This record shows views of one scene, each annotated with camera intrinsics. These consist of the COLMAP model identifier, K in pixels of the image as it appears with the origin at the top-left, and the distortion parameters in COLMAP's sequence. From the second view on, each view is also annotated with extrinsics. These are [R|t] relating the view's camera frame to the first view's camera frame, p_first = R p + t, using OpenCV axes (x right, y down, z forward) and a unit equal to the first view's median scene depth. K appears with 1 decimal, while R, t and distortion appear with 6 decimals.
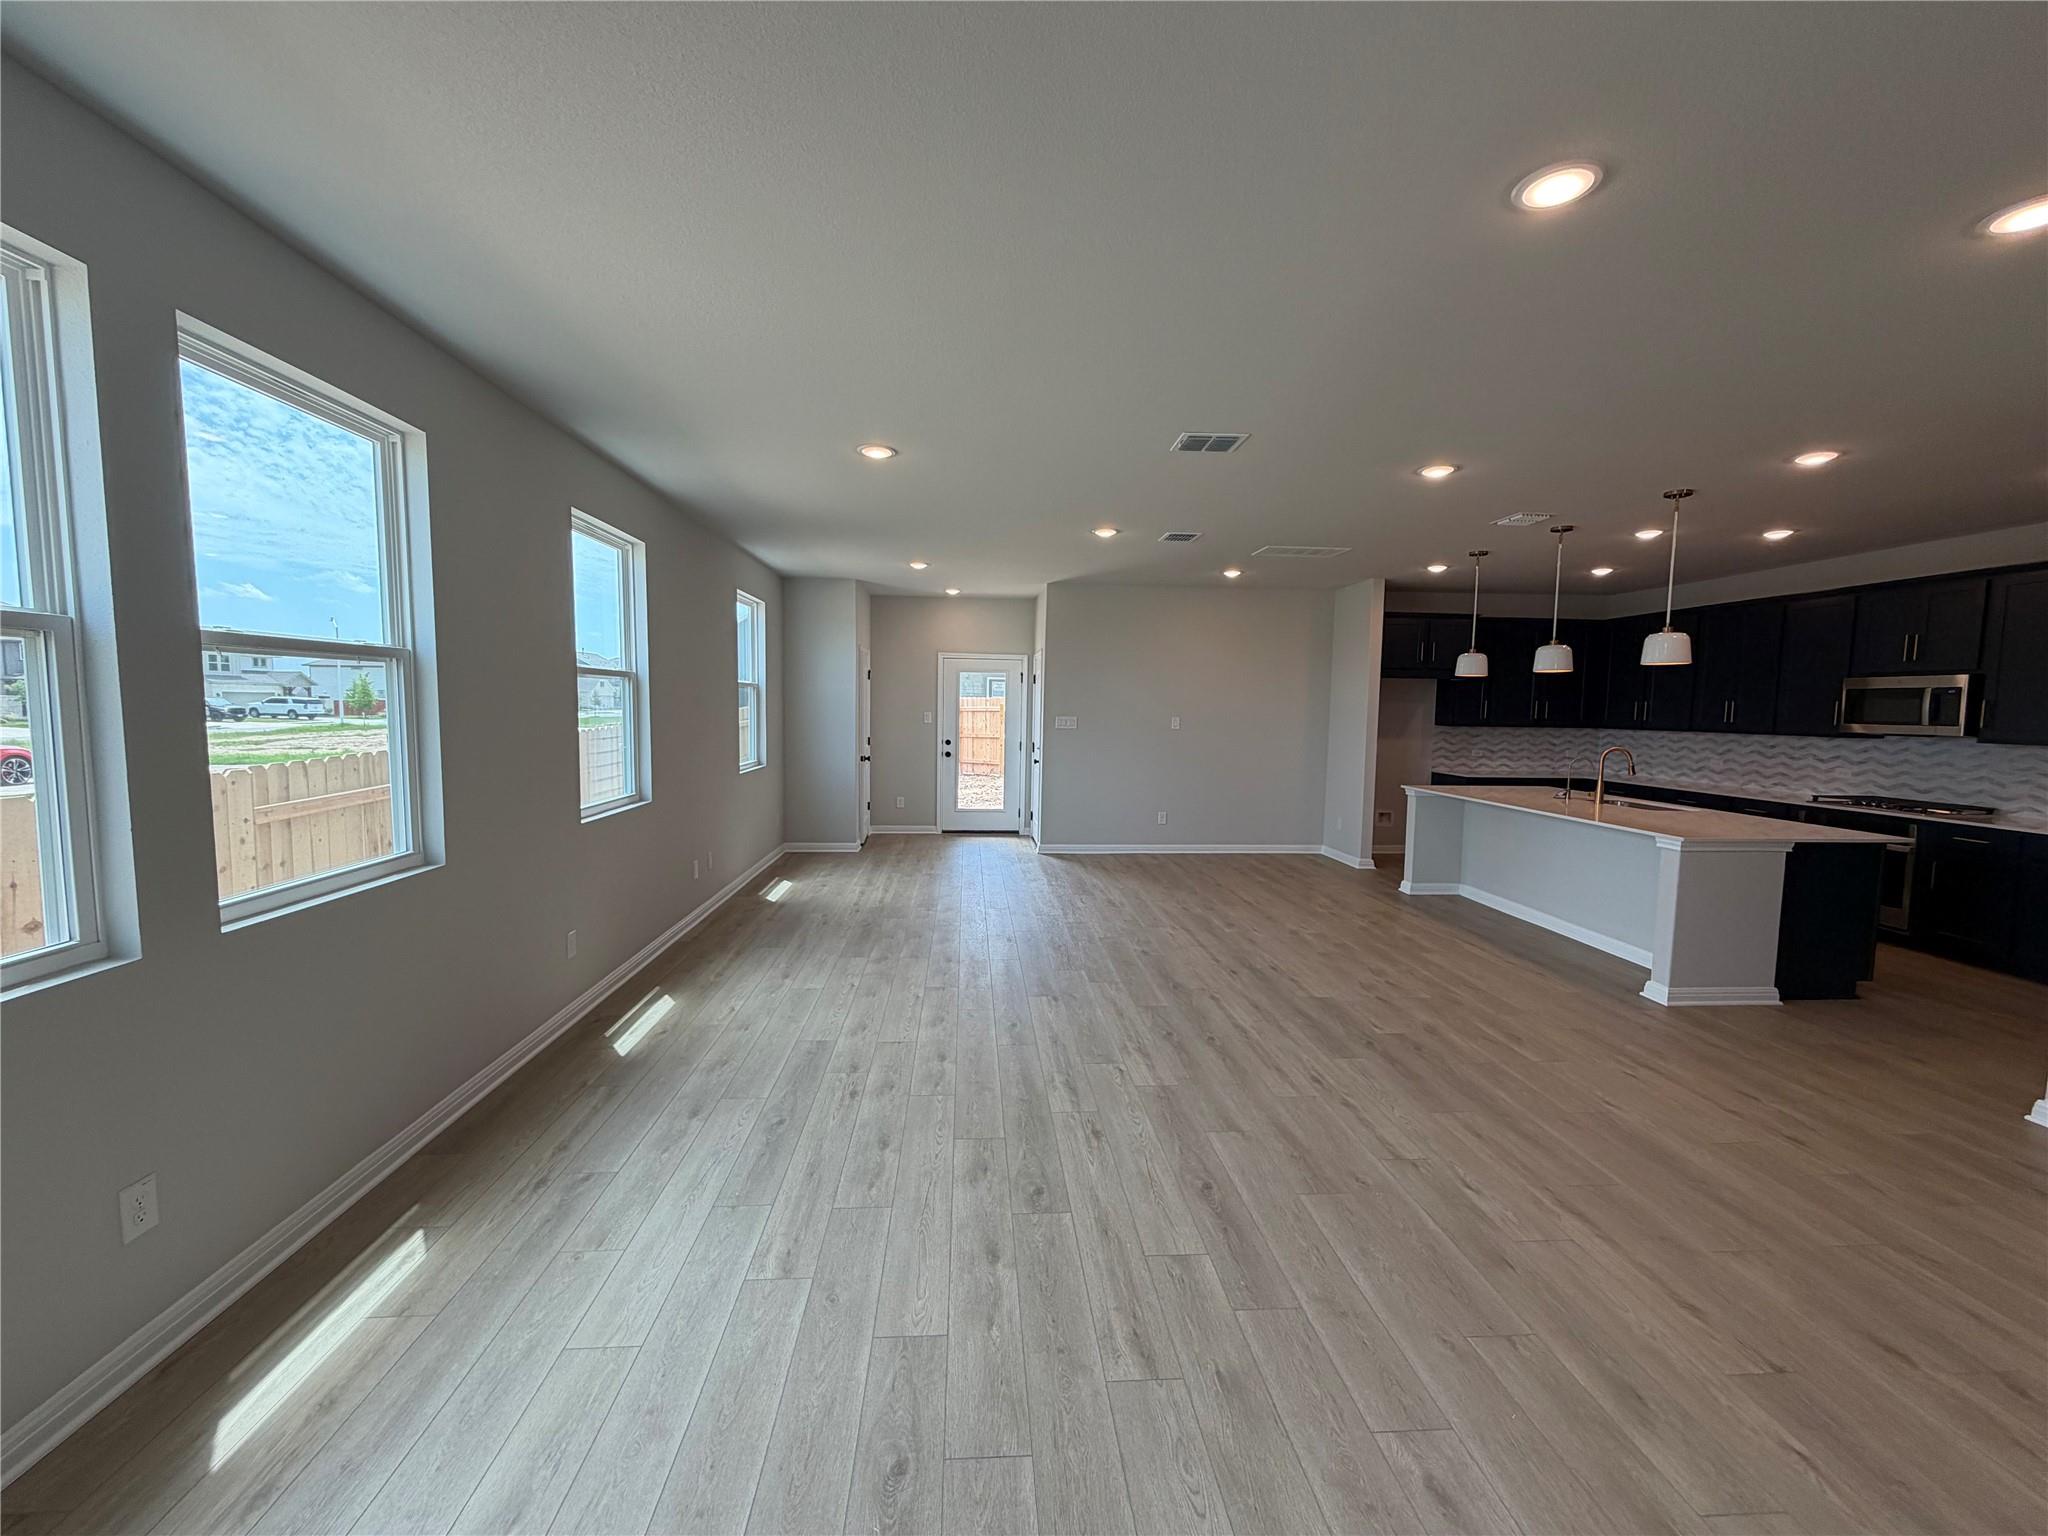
lens RADIAL K [[817.7, 0, 1025.0], [0, 817.7, 768.8], [0, 0, 1]] dist [0.001822, 0.000323]
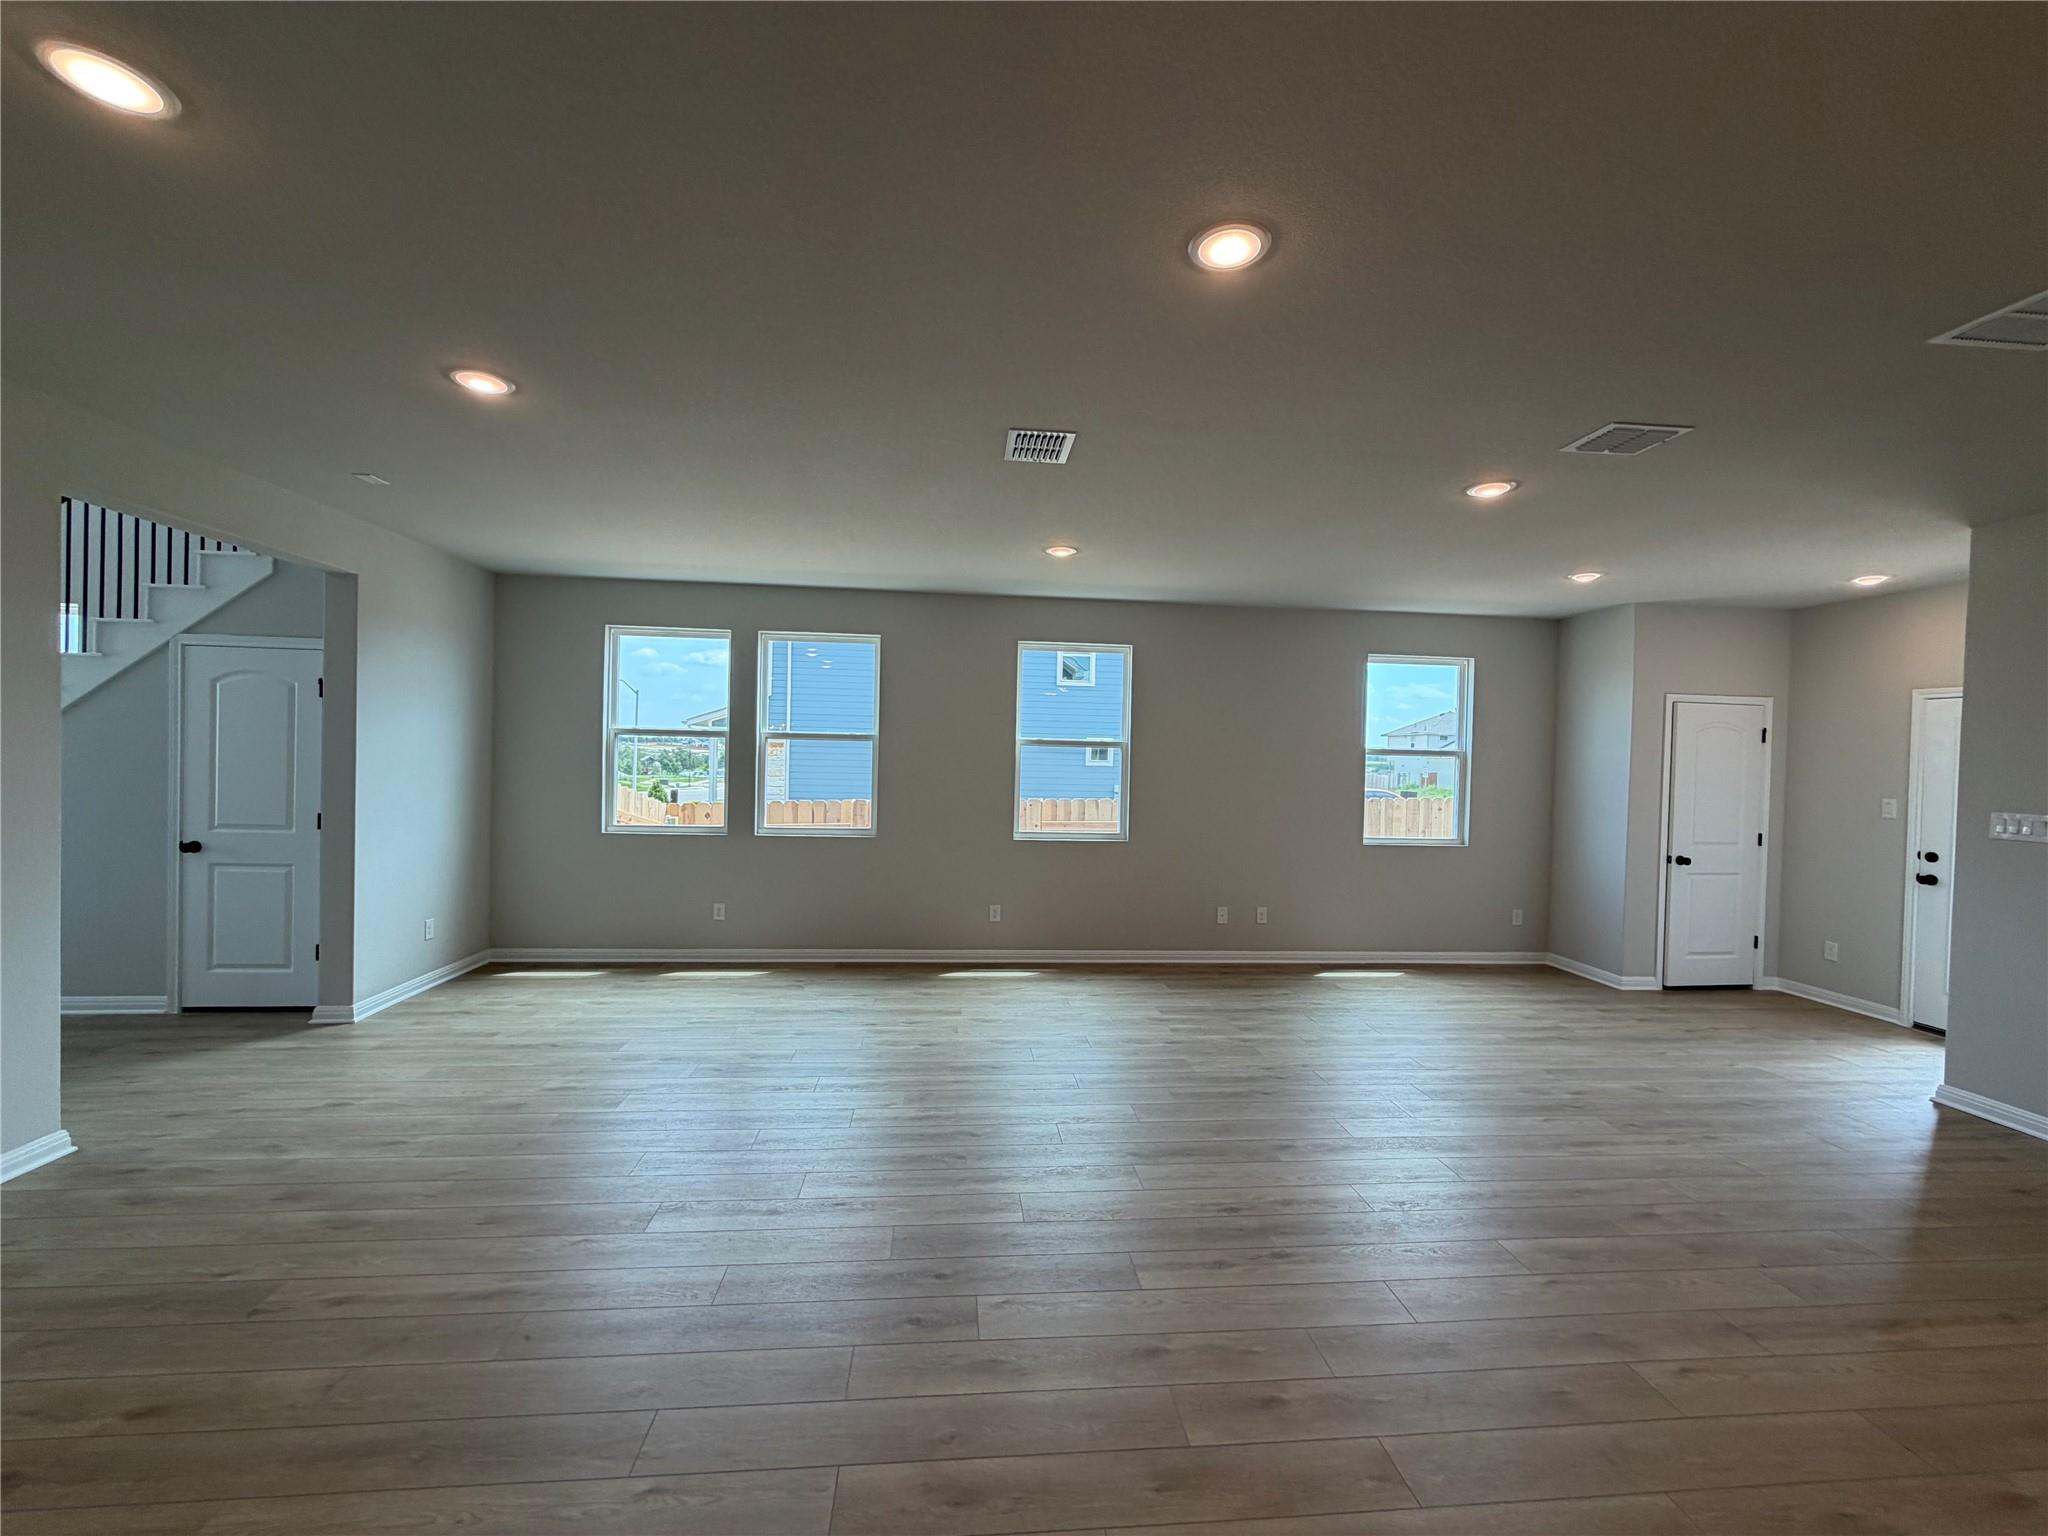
lens RADIAL K [[817.7, 0, 1014.3], [0, 817.7, 761.5], [0, 0, 1]] dist [0.001822, 0.000323]
pose [[0.019071, -0.007438, -0.999790, 0.779271], [-0.103213, 0.994615, -0.009368, -0.050874], [0.994476, 0.103370, 0.018200, 0.729729]]
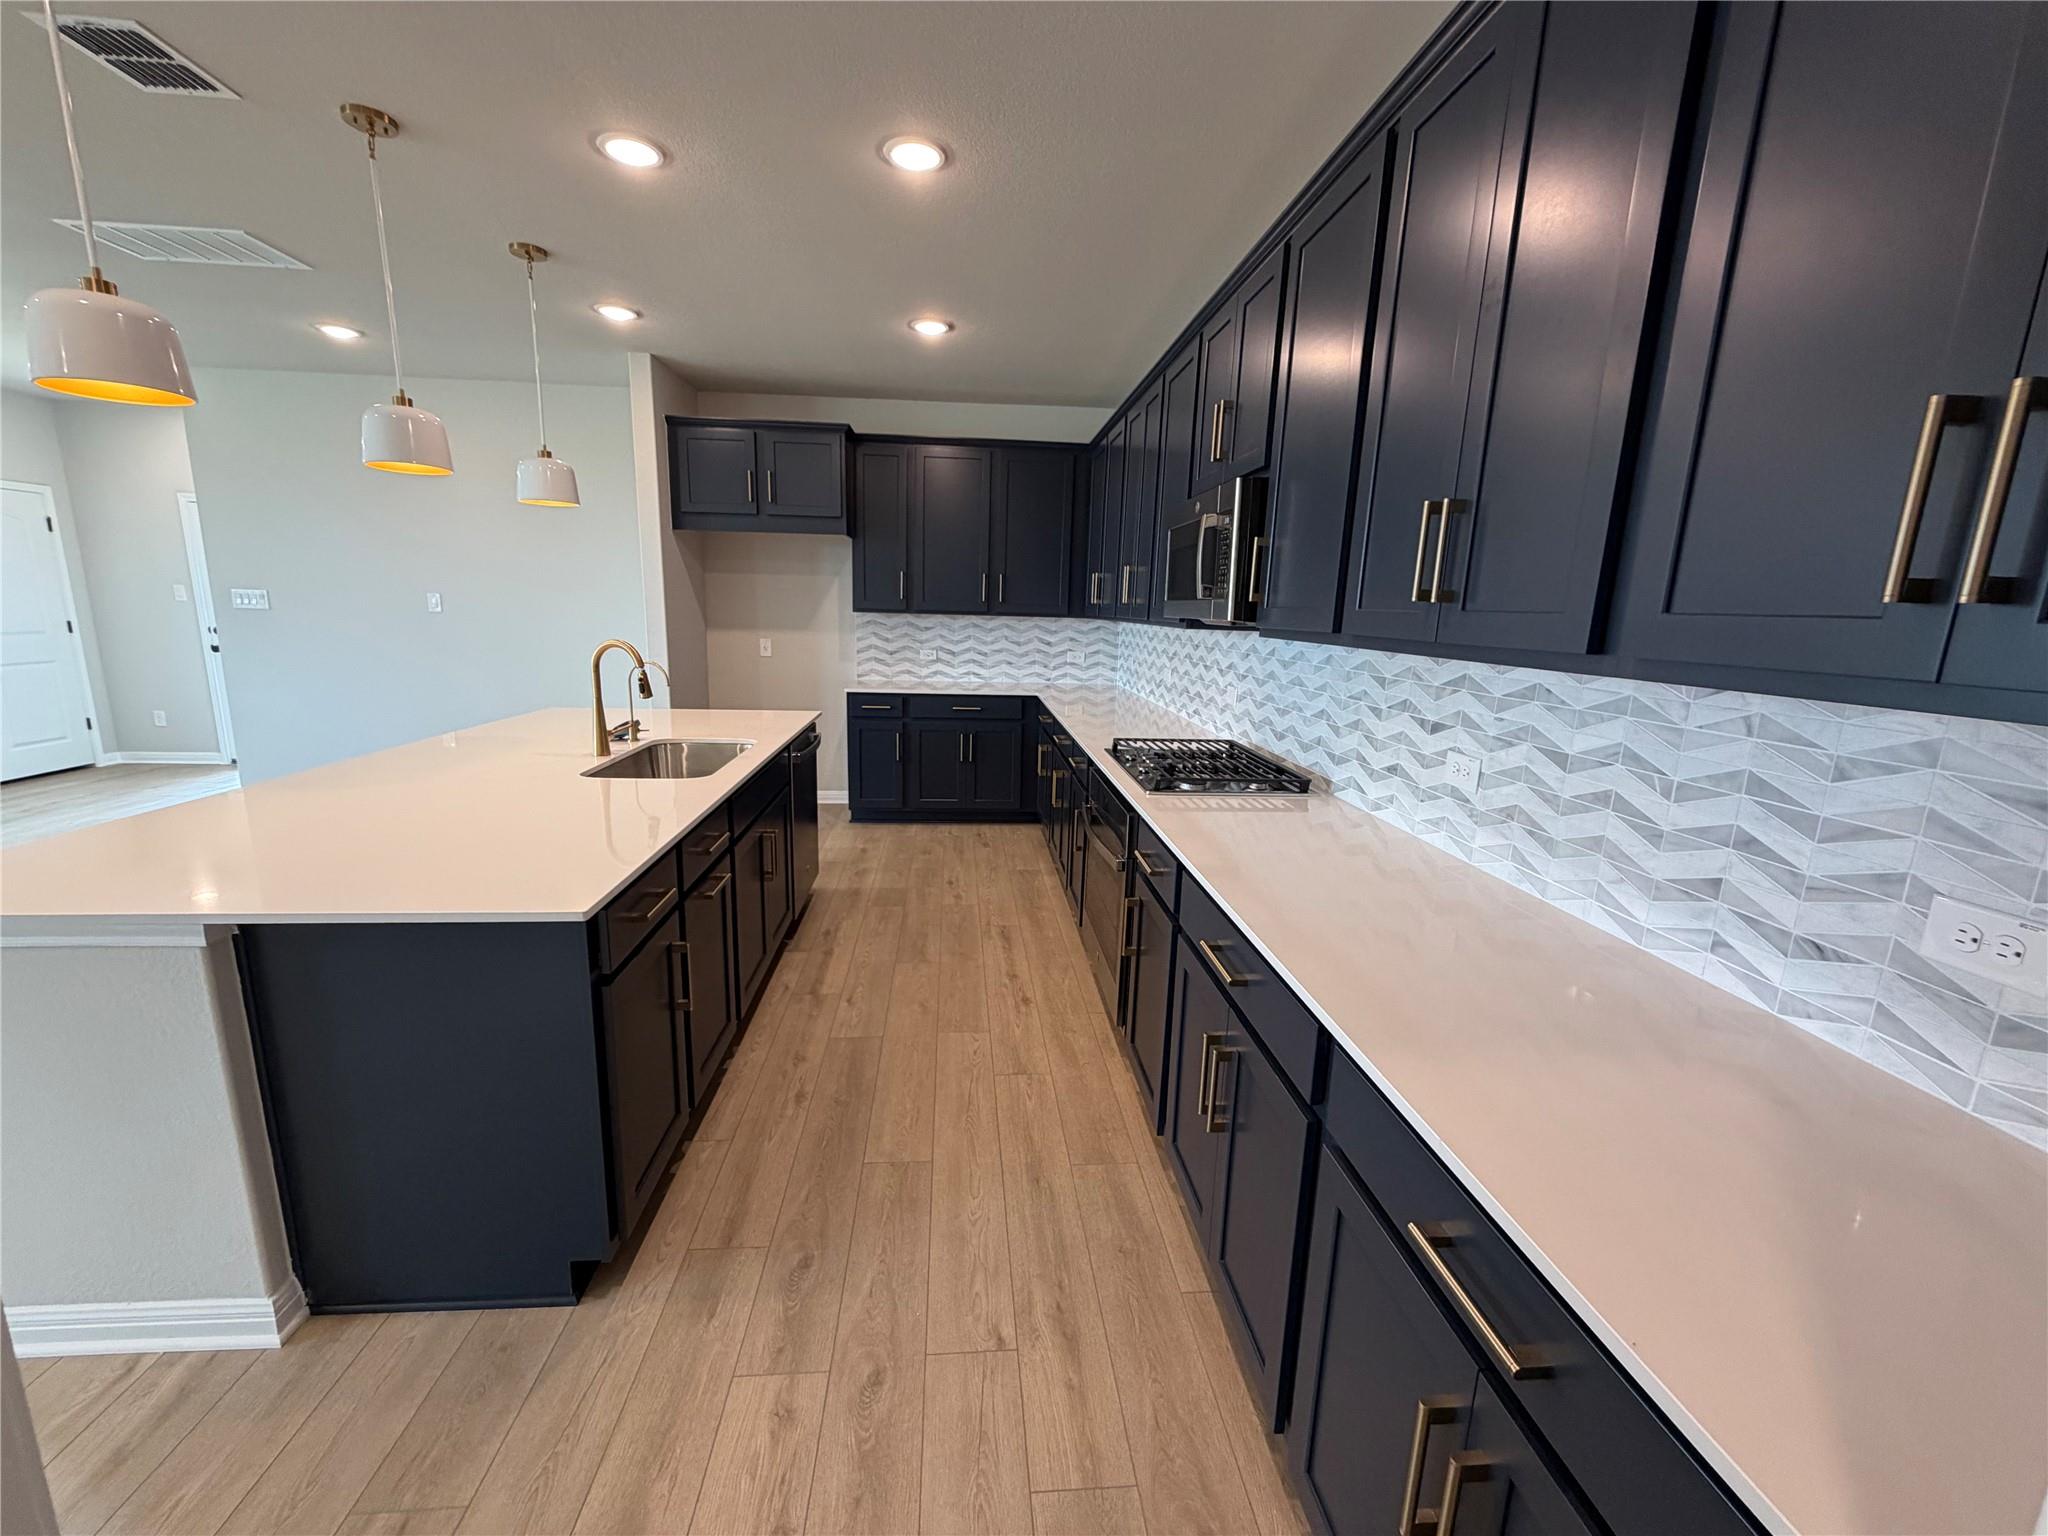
lens RADIAL K [[817.7, 0, 1021.0], [0, 817.7, 771.9], [0, 0, 1]] dist [0.001822, 0.000323]
pose [[0.999890, 0.009531, 0.011332, 1.043943], [-0.010840, 0.992510, 0.121683, -0.011194], [-0.010088, -0.121793, 0.992504, 0.557325]]
